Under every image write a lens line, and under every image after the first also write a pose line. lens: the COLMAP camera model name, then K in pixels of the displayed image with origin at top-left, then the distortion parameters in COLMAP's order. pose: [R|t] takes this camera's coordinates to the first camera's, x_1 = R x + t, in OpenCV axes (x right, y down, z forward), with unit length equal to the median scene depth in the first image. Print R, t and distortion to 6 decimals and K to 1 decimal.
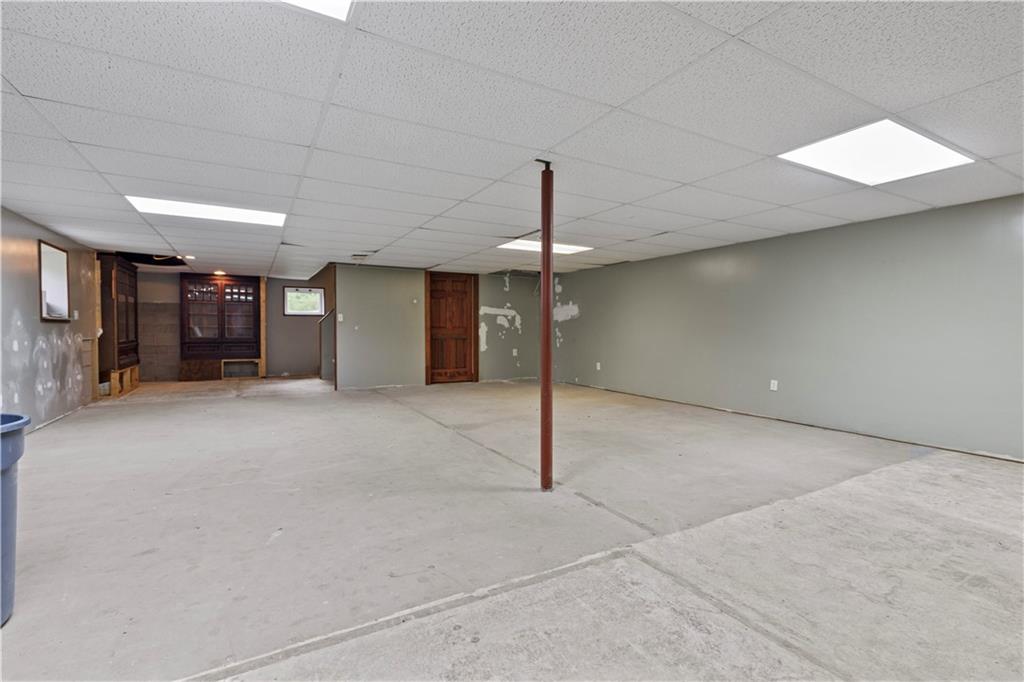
lens RADIAL K [[470.1, 0, 512.0], [0, 470.1, 341.0], [0, 0, 1]] dist [0.003010, -0.000214]
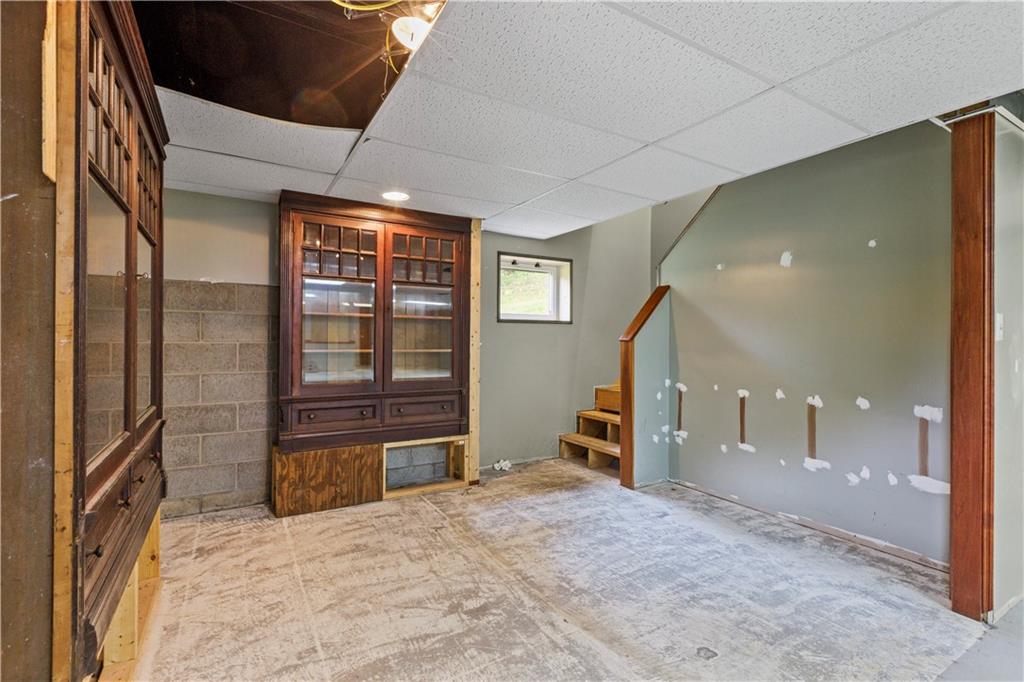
lens RADIAL K [[470.1, 0, 512.0], [0, 470.1, 341.0], [0, 0, 1]] dist [0.003010, -0.000214]
pose [[0.999498, 0.006538, 0.031009, -0.501215], [-0.005689, 0.999608, -0.027400, -0.027544], [-0.031176, 0.027209, 0.999143, 0.602032]]
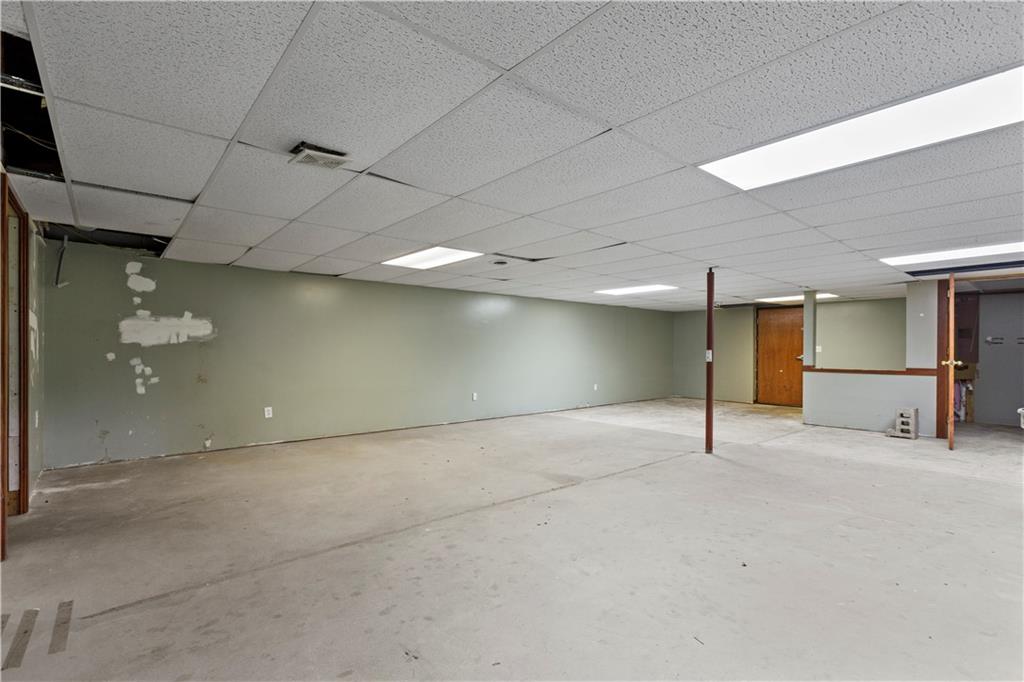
lens RADIAL K [[470.1, 0, 512.0], [0, 470.1, 341.0], [0, 0, 1]] dist [0.003010, -0.000214]
pose [[-0.201805, 0.014449, 0.979319, -1.449349], [0.020995, 0.999725, -0.010424, -0.093140], [-0.979201, 0.018457, -0.202053, 1.998034]]
